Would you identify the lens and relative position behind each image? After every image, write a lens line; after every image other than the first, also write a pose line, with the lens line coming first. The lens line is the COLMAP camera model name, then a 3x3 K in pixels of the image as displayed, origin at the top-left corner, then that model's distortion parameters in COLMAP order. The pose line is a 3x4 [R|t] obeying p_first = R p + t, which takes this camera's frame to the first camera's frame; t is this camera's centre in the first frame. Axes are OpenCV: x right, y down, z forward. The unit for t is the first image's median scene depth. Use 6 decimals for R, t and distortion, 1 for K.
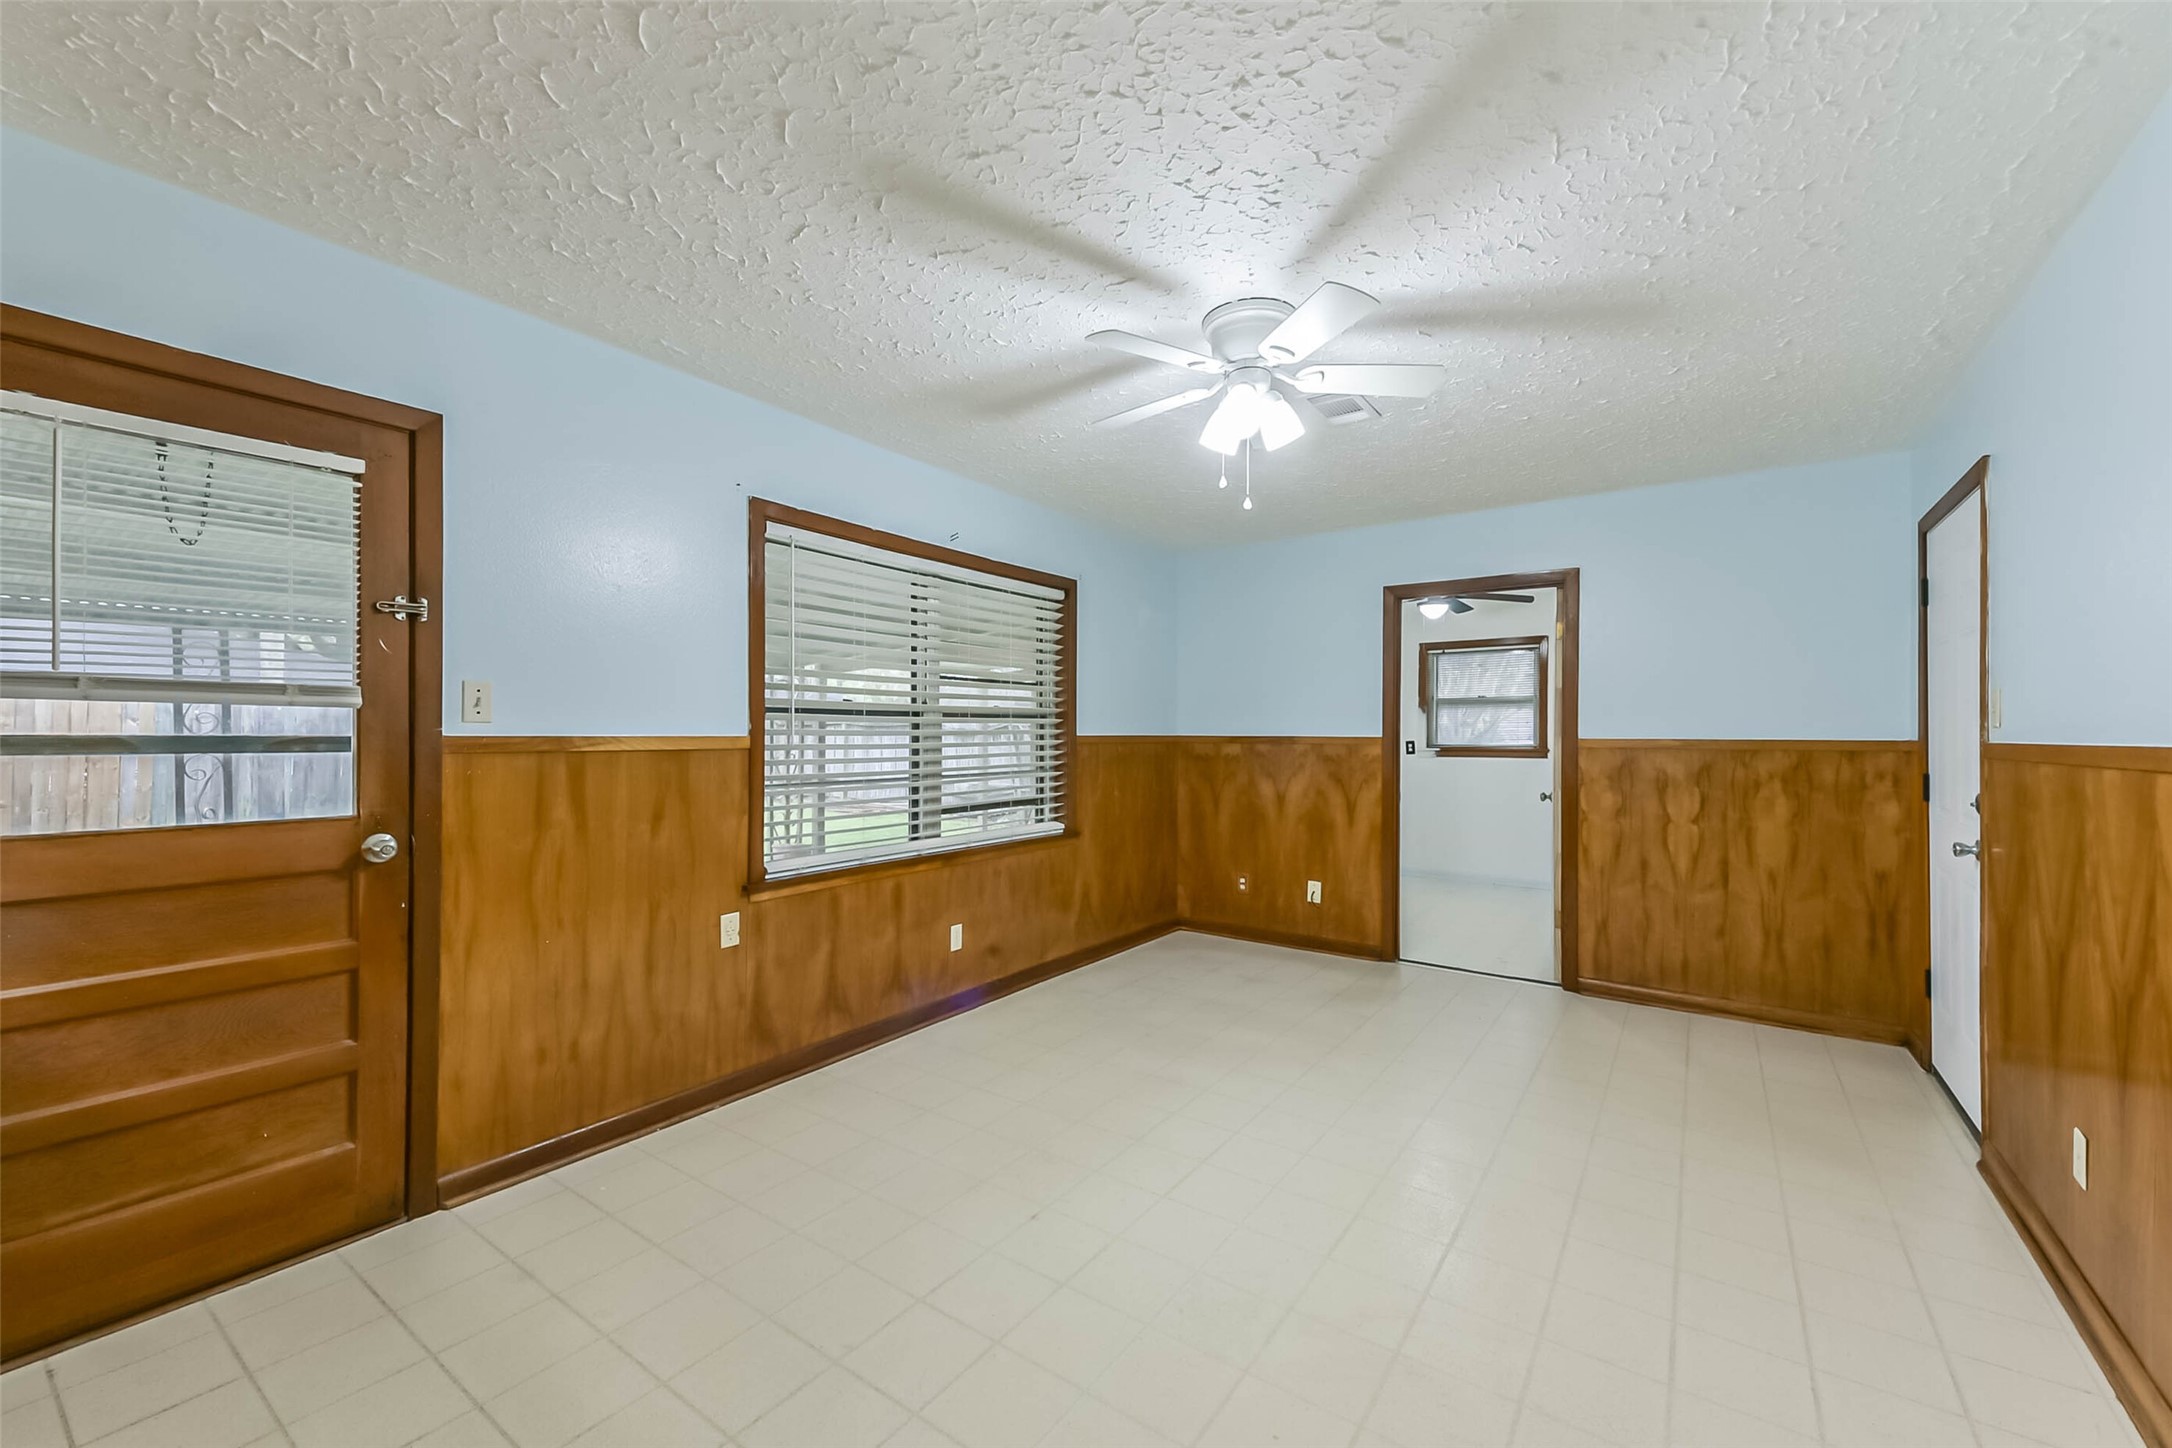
lens RADIAL K [[860.6, 0, 1088.3], [0, 860.6, 729.9], [0, 0, 1]] dist [0.041623, -0.018103]
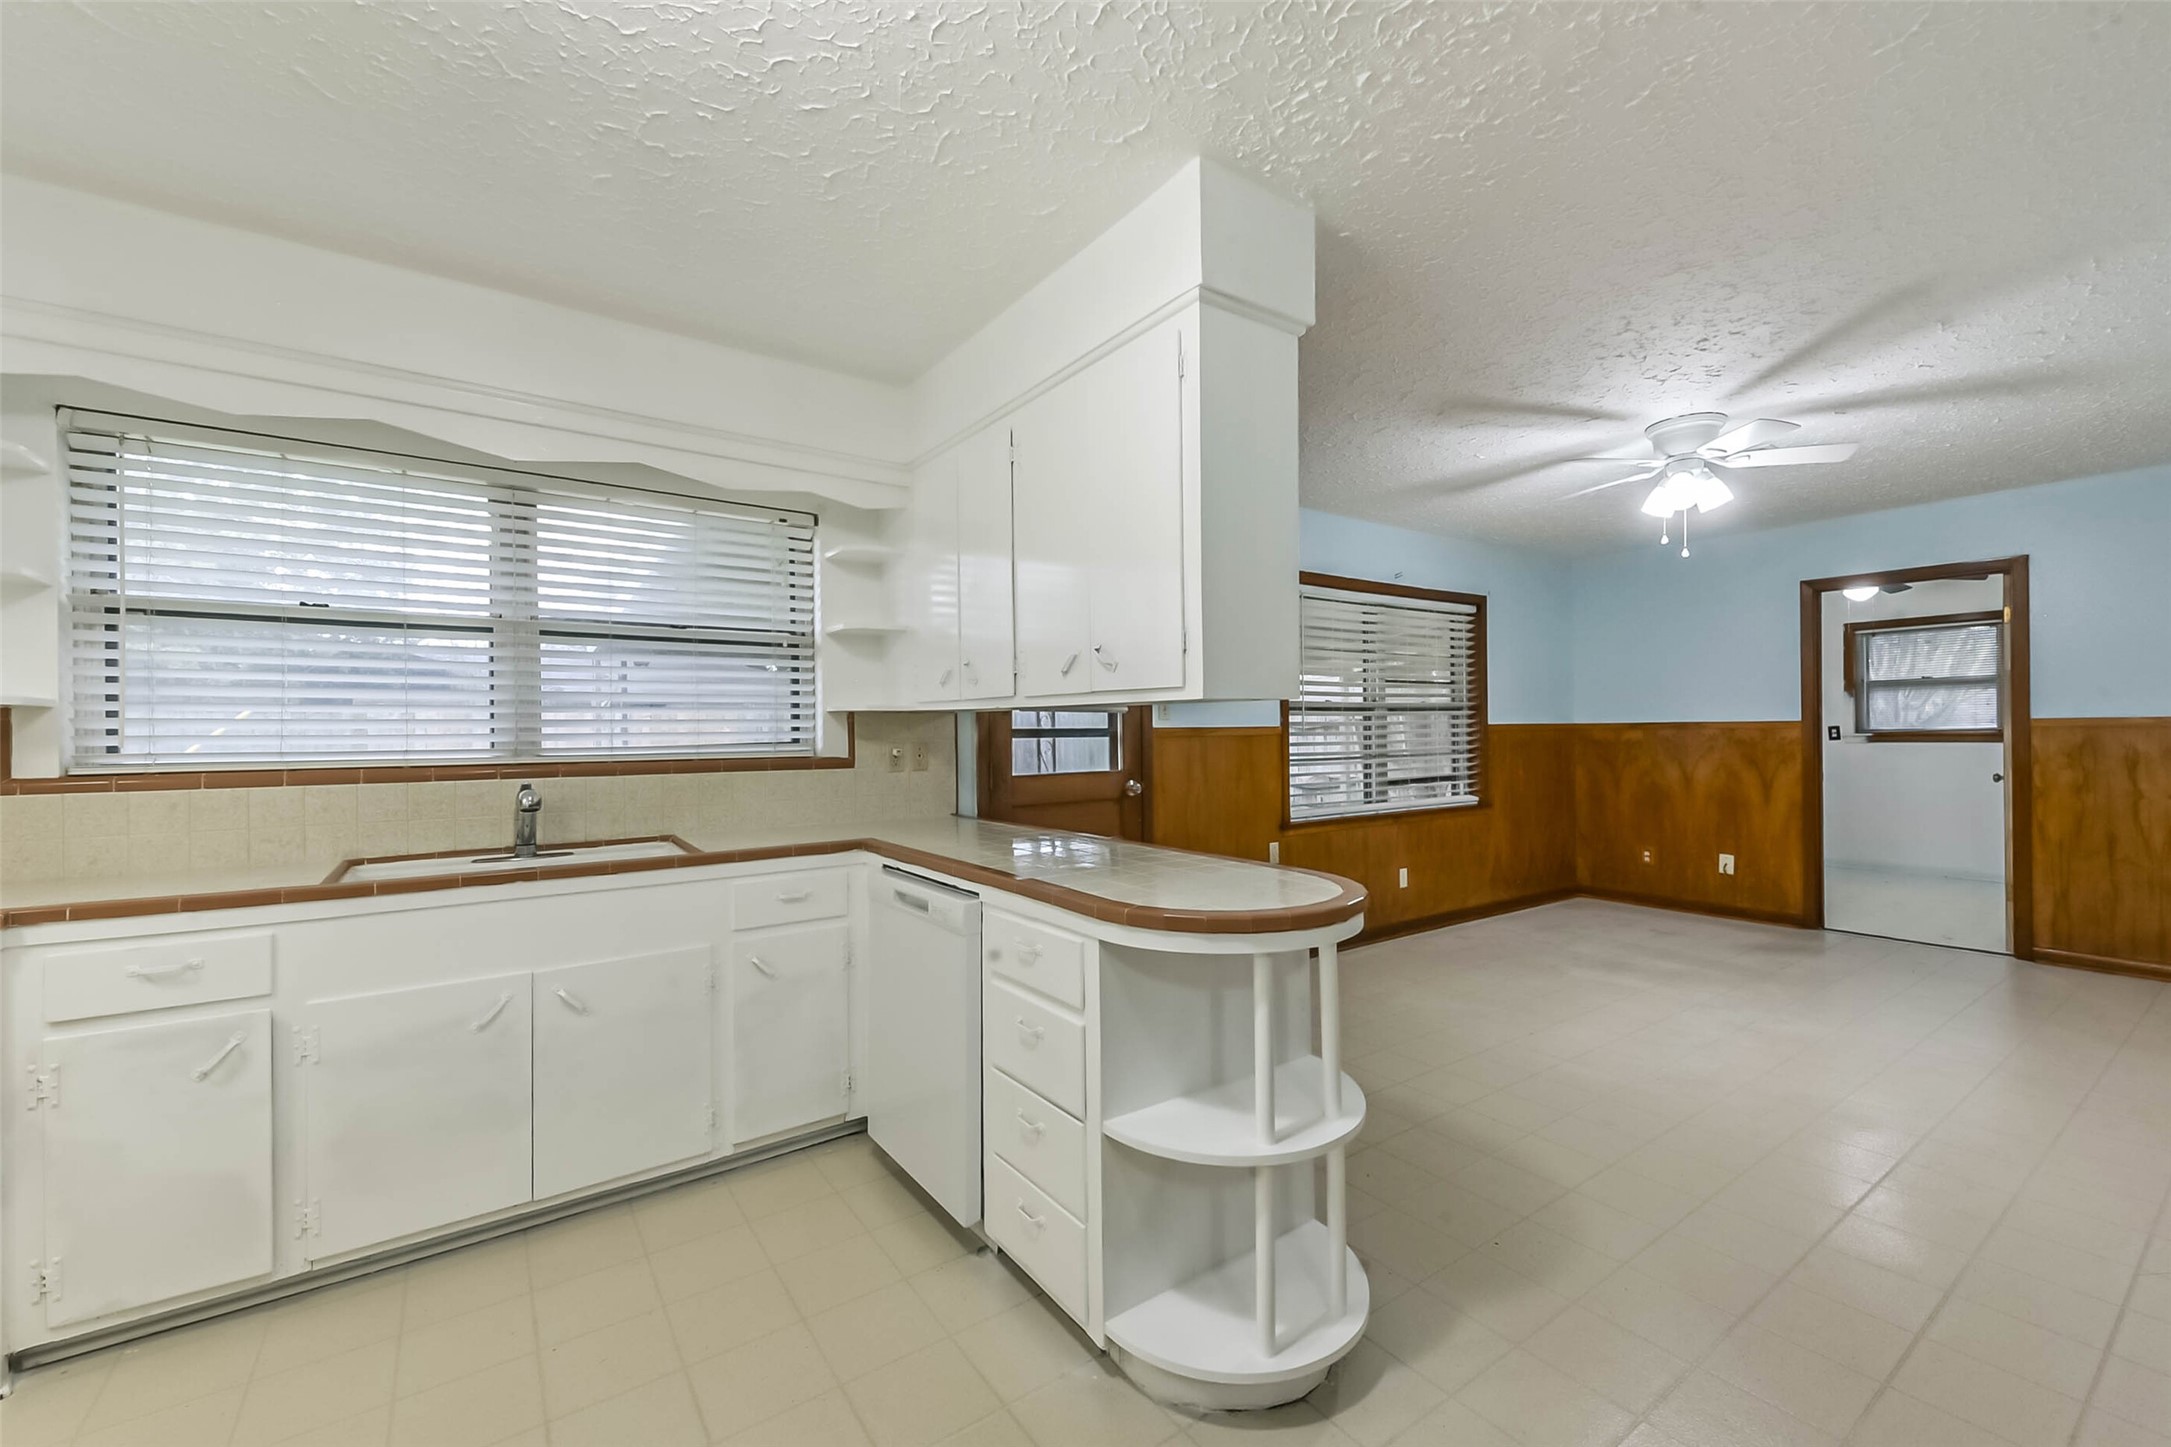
lens RADIAL K [[860.2, 0, 1087.8], [0, 860.2, 729.4], [0, 0, 1]] dist [0.041623, -0.018103]
pose [[0.939722, -0.014570, -0.341629, -0.147246], [0.015806, 0.999875, 0.000834, 0.004385], [0.341574, -0.006184, 0.939835, -0.398309]]
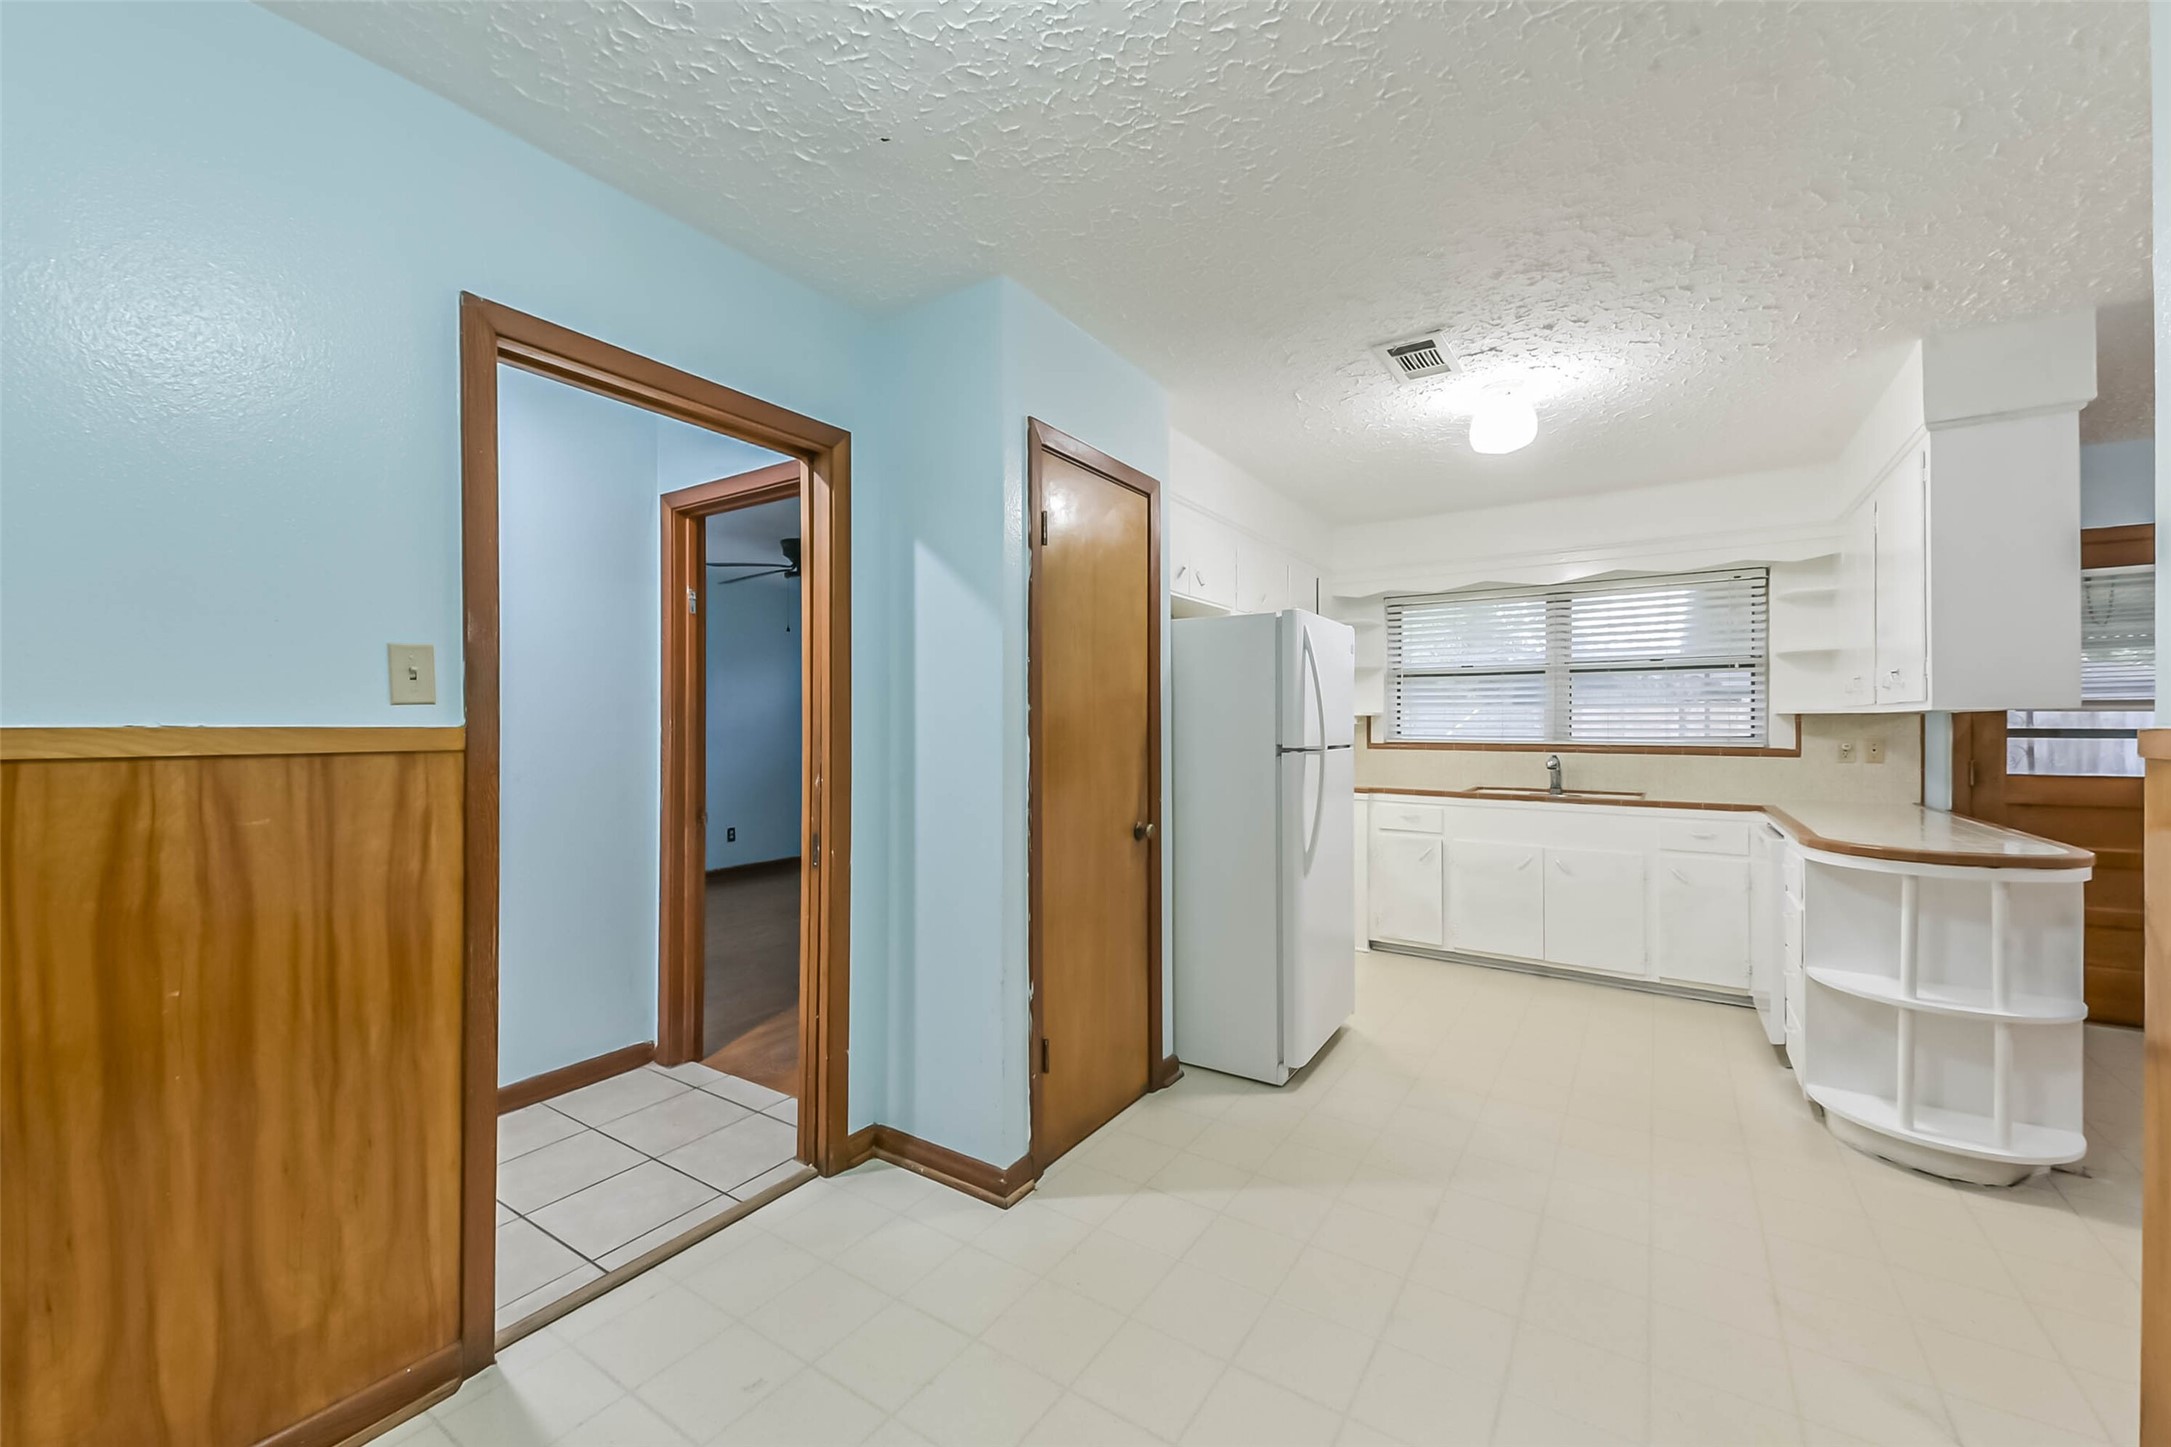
lens RADIAL K [[898.0, 0, 1023.8], [0, 898.0, 722.4], [0, 0, 1]] dist [0.001198, -0.004603]
pose [[-0.028184, -0.009330, -0.999559, 0.462810], [0.001320, 0.999955, -0.009371, 0.004304], [0.999602, -0.001584, -0.028171, -0.617337]]
